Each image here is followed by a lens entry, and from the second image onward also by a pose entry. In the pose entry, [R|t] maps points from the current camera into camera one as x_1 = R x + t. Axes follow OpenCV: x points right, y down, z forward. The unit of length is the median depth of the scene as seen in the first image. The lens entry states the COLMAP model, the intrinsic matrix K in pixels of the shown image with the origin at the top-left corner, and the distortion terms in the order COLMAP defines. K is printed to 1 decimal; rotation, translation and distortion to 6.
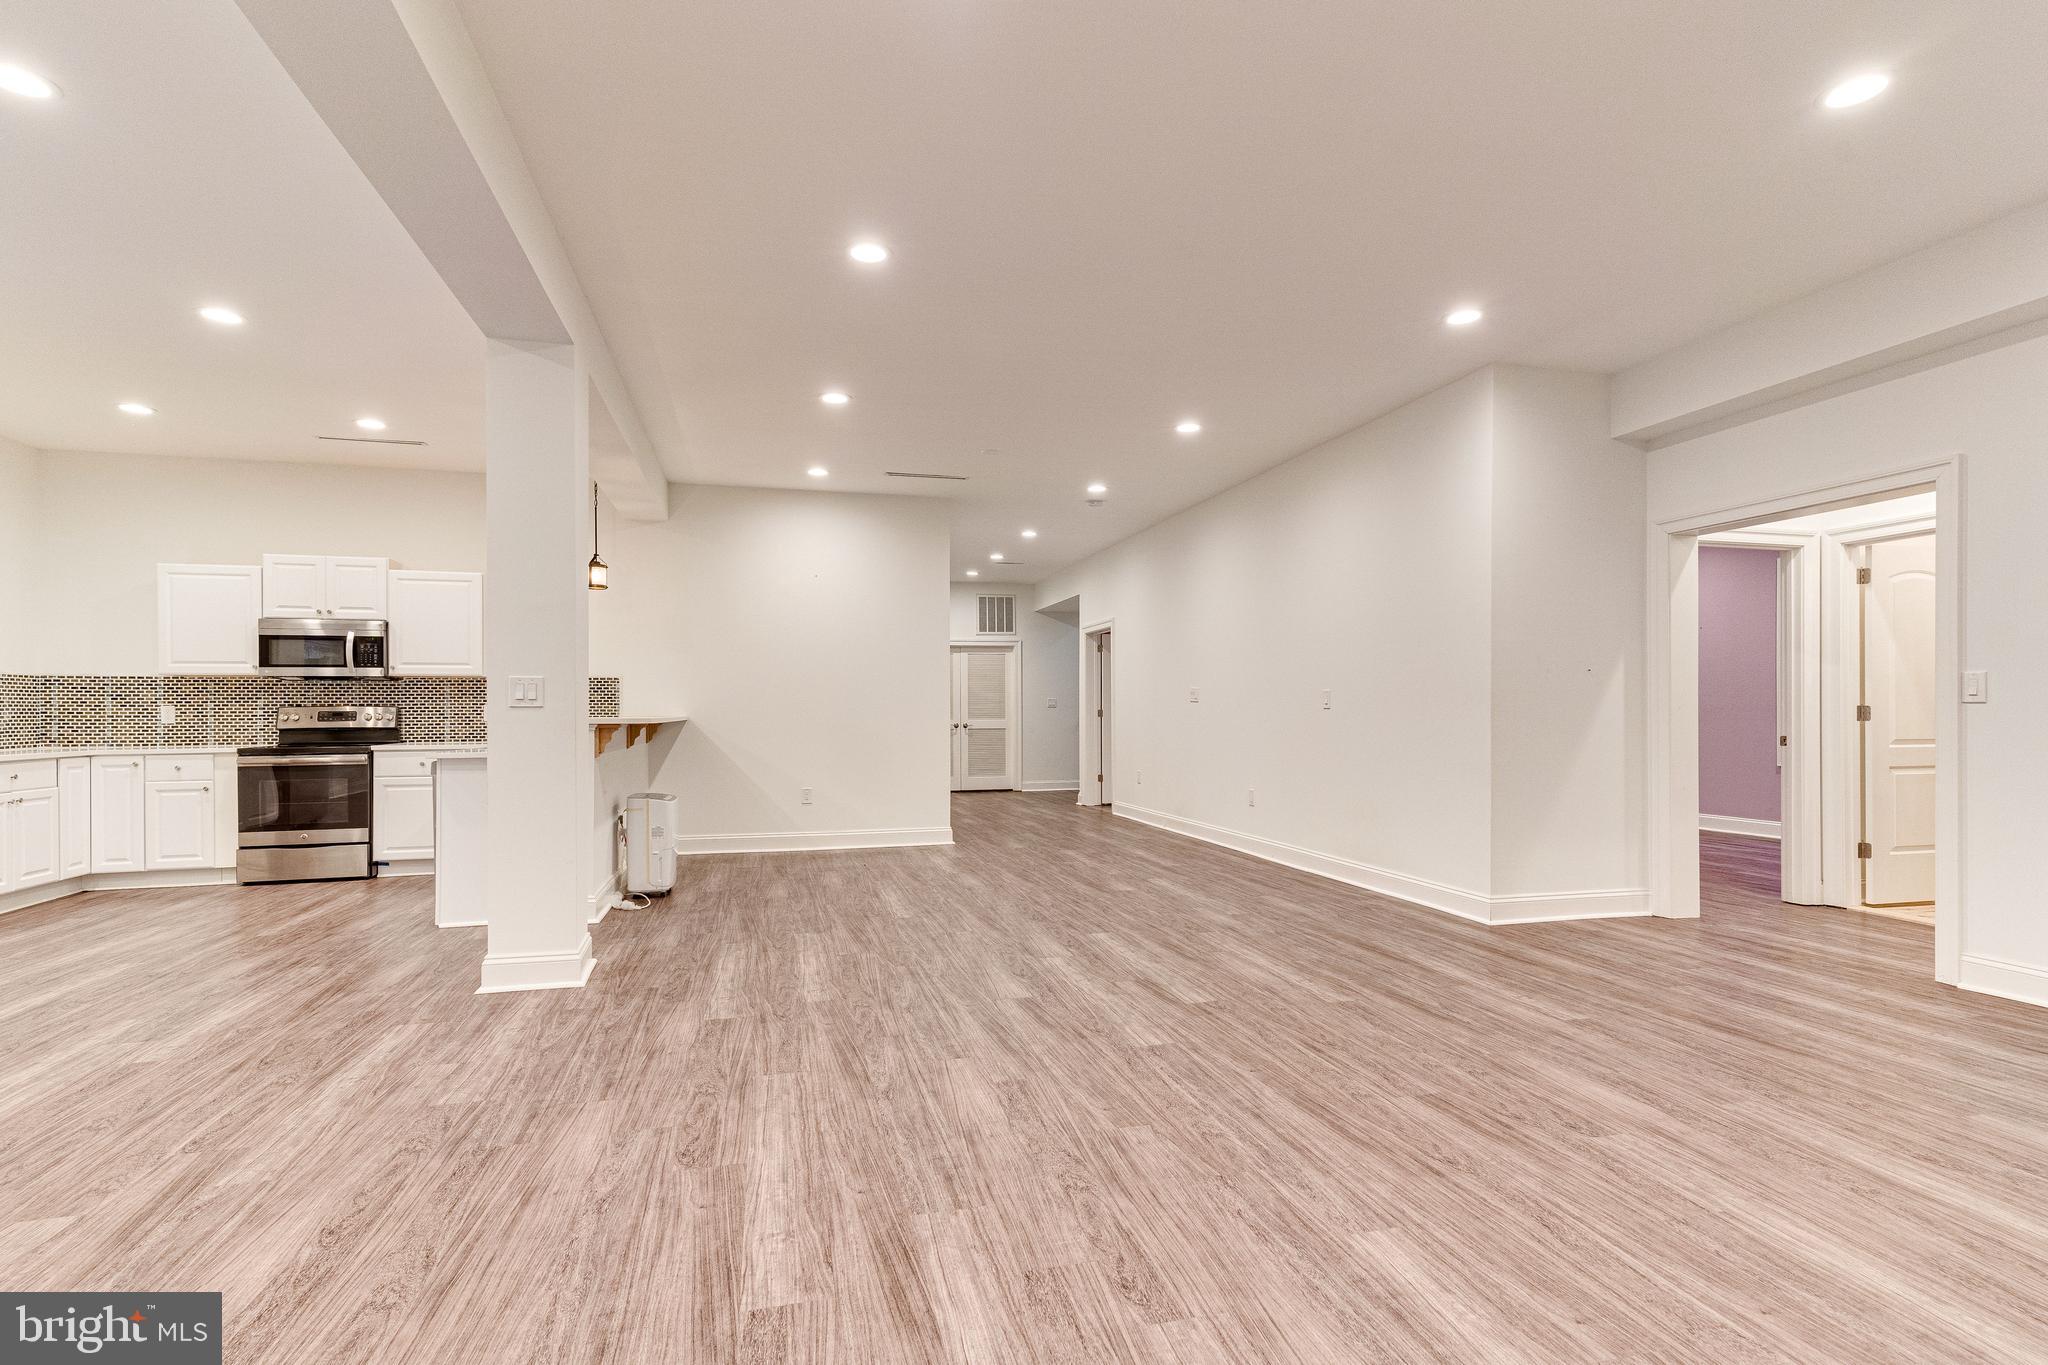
lens RADIAL K [[986.2, 0, 1020.9], [0, 986.2, 711.3], [0, 0, 1]] dist [0.019082, -0.001156]
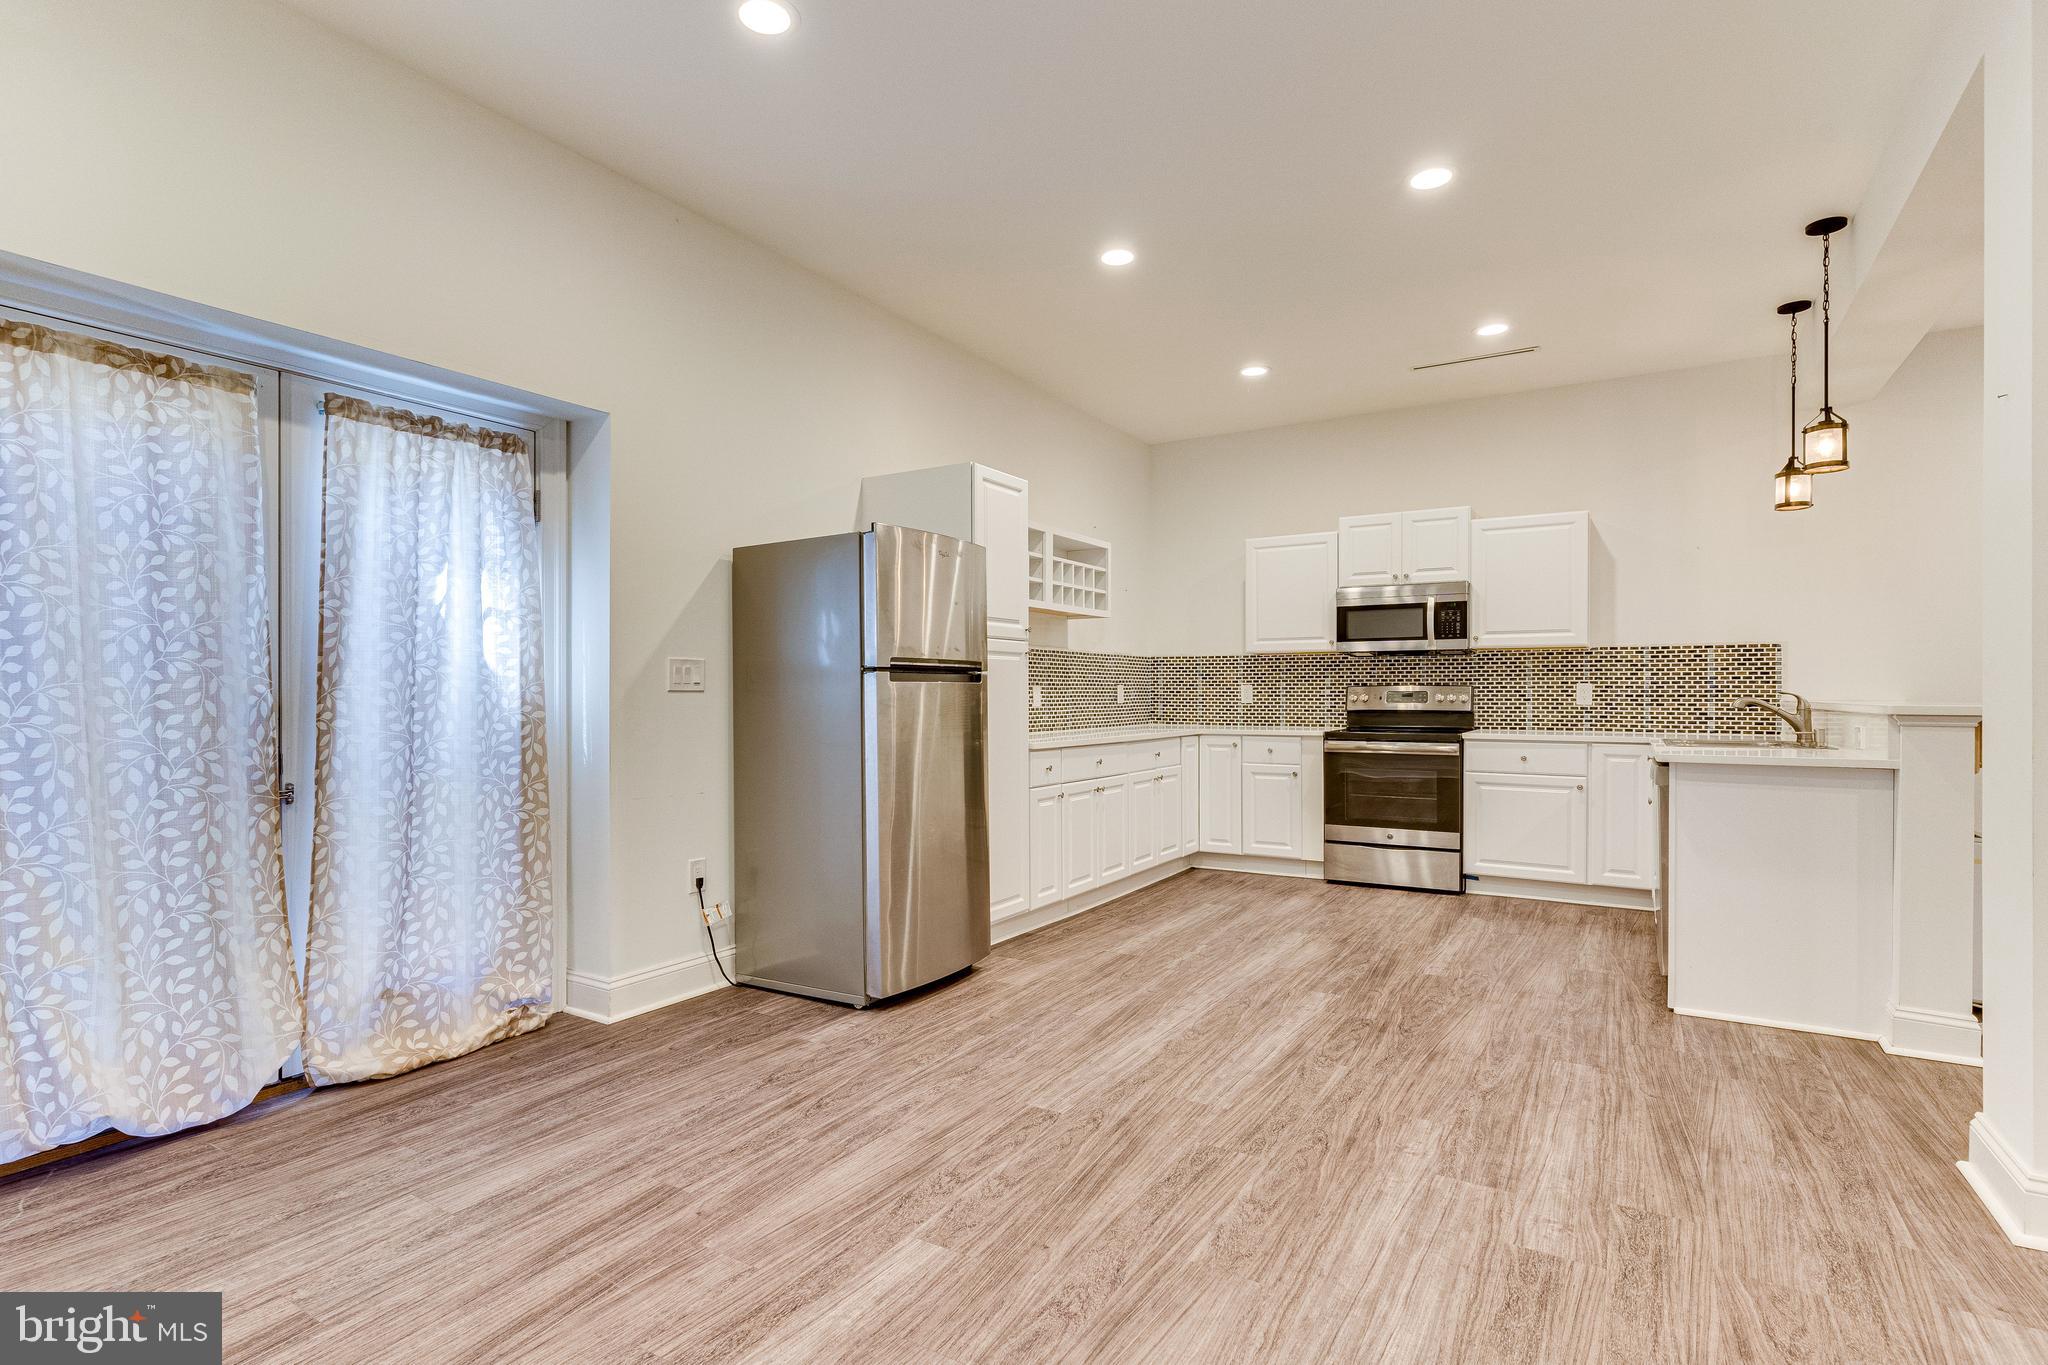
lens RADIAL K [[1007.9, 0, 1013.2], [0, 1007.9, 685.4], [0, 0, 1]] dist [0.005977, -0.000853]
pose [[0.692569, -0.000552, -0.721351, -0.451317], [-0.003646, 0.999984, -0.004265, -0.000231], [0.721342, 0.005584, 0.692556, 0.223666]]
